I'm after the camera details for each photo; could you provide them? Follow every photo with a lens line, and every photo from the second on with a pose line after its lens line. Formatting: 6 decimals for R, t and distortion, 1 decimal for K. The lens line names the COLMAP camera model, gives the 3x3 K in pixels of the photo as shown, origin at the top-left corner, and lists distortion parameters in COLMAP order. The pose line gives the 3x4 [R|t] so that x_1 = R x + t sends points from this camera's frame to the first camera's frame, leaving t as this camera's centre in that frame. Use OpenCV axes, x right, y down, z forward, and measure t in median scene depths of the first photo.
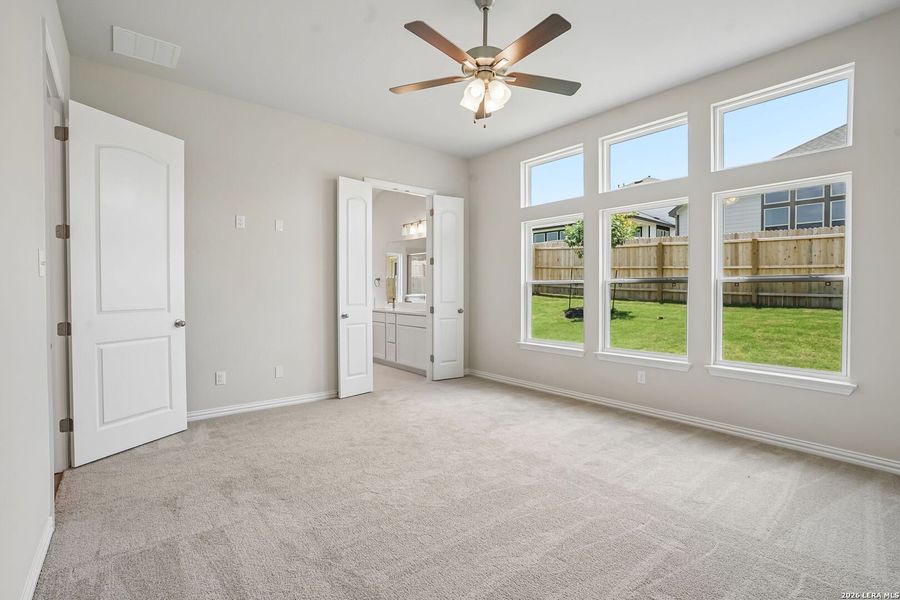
lens RADIAL K [[414.0, 0, 452.6], [0, 414.0, 295.2], [0, 0, 1]] dist [-0.032970, 0.002439]
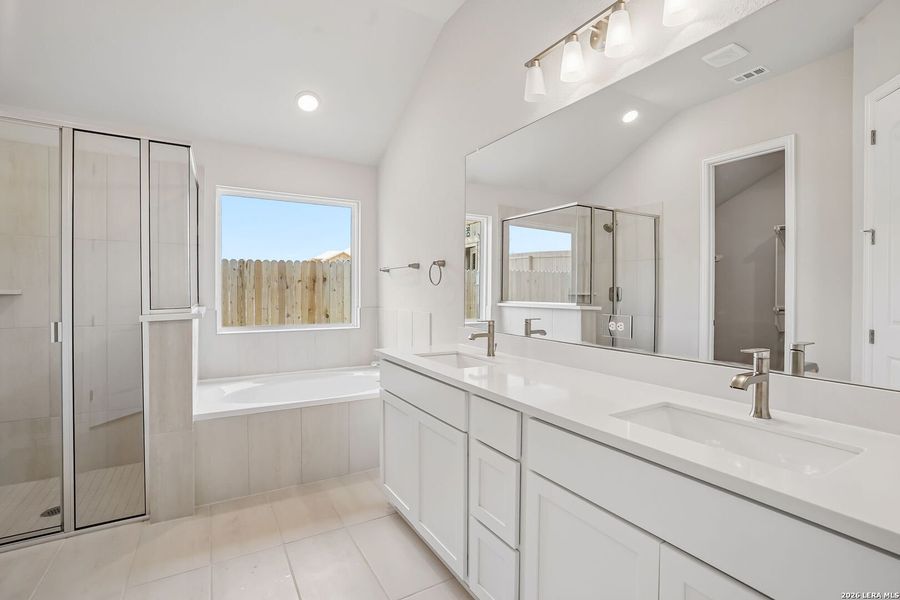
lens RADIAL K [[414.0, 0, 451.8], [0, 414.0, 295.1], [0, 0, 1]] dist [-0.032970, 0.002439]
pose [[0.988206, 0.009826, -0.152817, -0.175605], [-0.010130, 0.999948, -0.001209, -0.016930], [0.152797, 0.002743, 0.988254, 0.988623]]
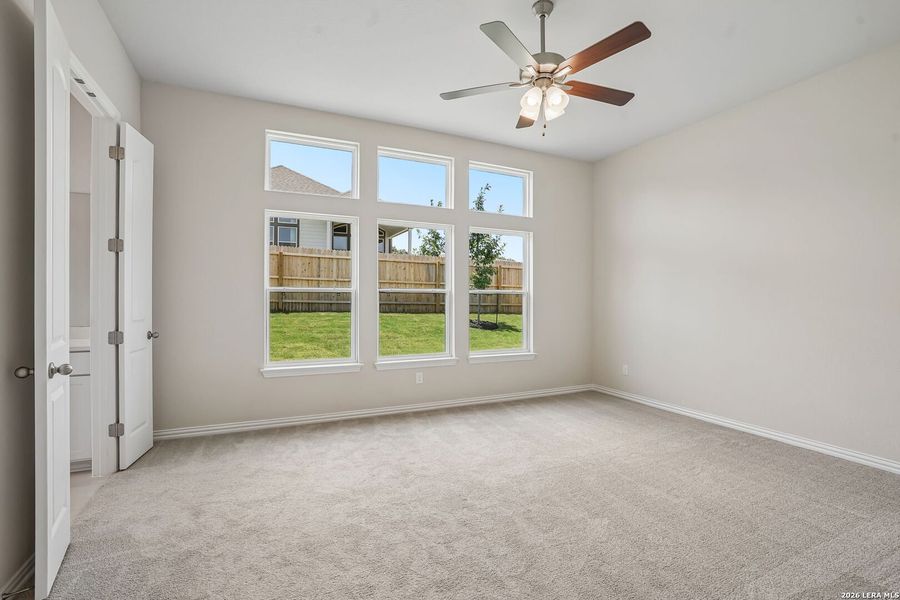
lens RADIAL K [[414.0, 0, 445.7], [0, 414.0, 299.9], [0, 0, 1]] dist [-0.032970, 0.002439]
pose [[0.256274, -0.005774, 0.966587, -0.468971], [0.008506, 0.999957, 0.003719, -0.012093], [-0.966567, 0.007269, 0.256312, 0.495198]]
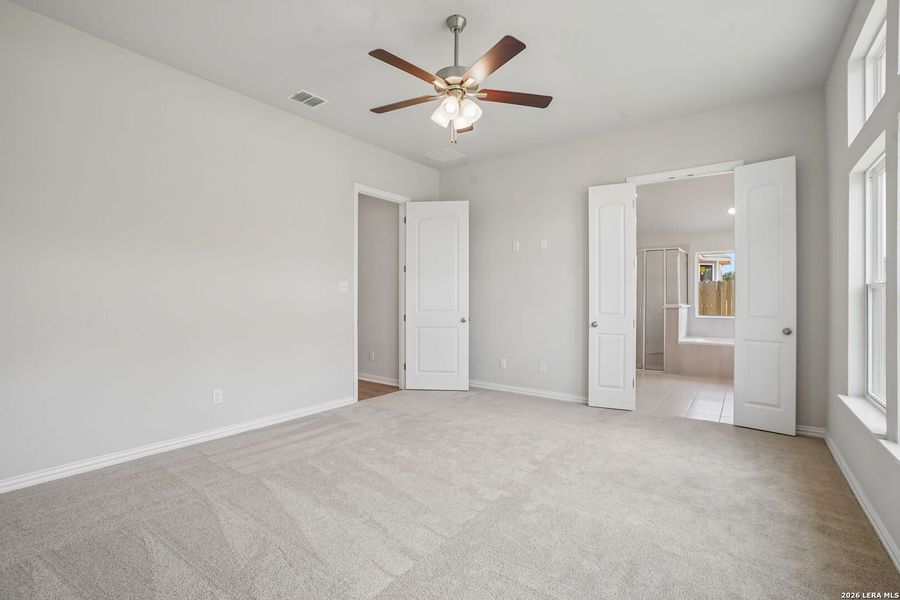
lens RADIAL K [[414.0, 0, 454.4], [0, 414.0, 298.3], [0, 0, 1]] dist [-0.032970, 0.002439]
pose [[0.254179, 0.004170, -0.967148, 0.548340], [-0.014060, 0.999901, 0.000616, -0.008978], [0.967055, 0.013442, 0.254213, 0.370745]]
